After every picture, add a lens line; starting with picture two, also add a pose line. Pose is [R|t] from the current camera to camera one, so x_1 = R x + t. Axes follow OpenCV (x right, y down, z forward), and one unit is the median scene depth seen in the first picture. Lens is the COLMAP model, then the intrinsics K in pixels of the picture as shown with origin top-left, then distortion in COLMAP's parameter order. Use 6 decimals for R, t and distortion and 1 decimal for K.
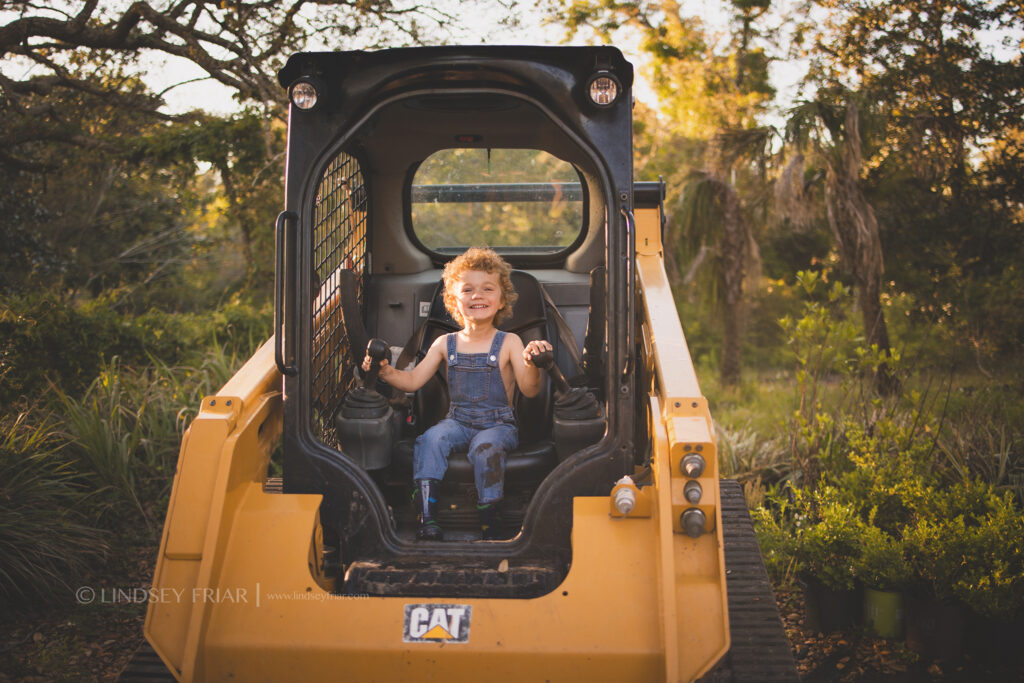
lens RADIAL K [[1069.1, 0, 511.2], [0, 1069.1, 343.2], [0, 0, 1]] dist [-0.049816, 0.000000]
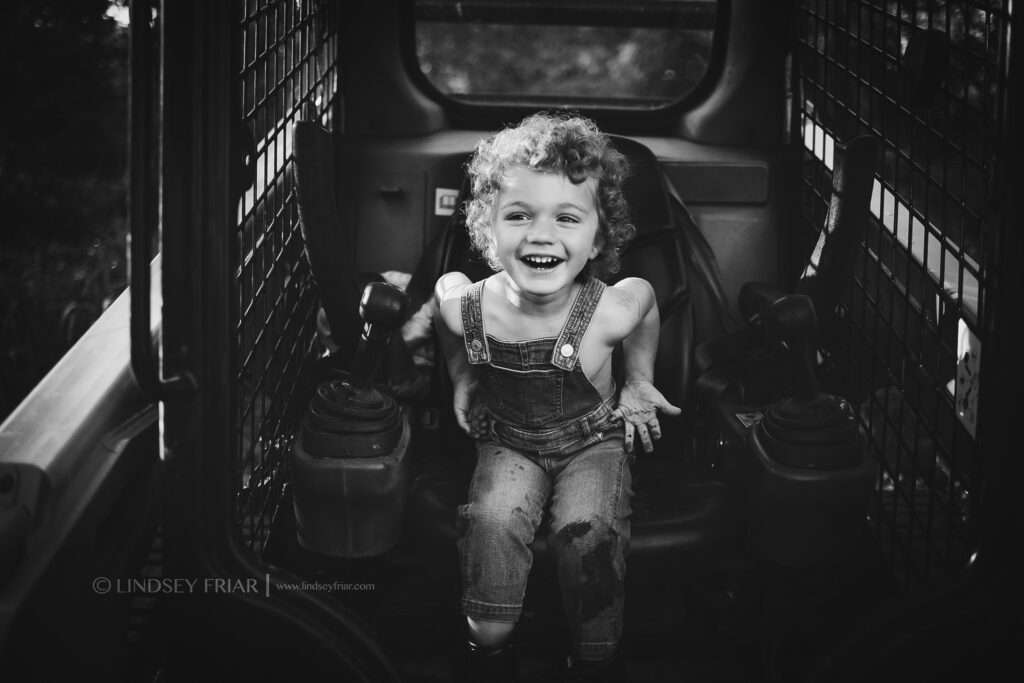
lens RADIAL K [[1069.1, 0, 512.5], [0, 1069.1, 338.4], [0, 0, 1]] dist [-0.049816, 0.000000]
pose [[0.997648, 0.015485, 0.066770, -0.084250], [-0.023324, 0.992707, 0.118270, -0.028883], [-0.064452, -0.119549, 0.990734, 0.460363]]
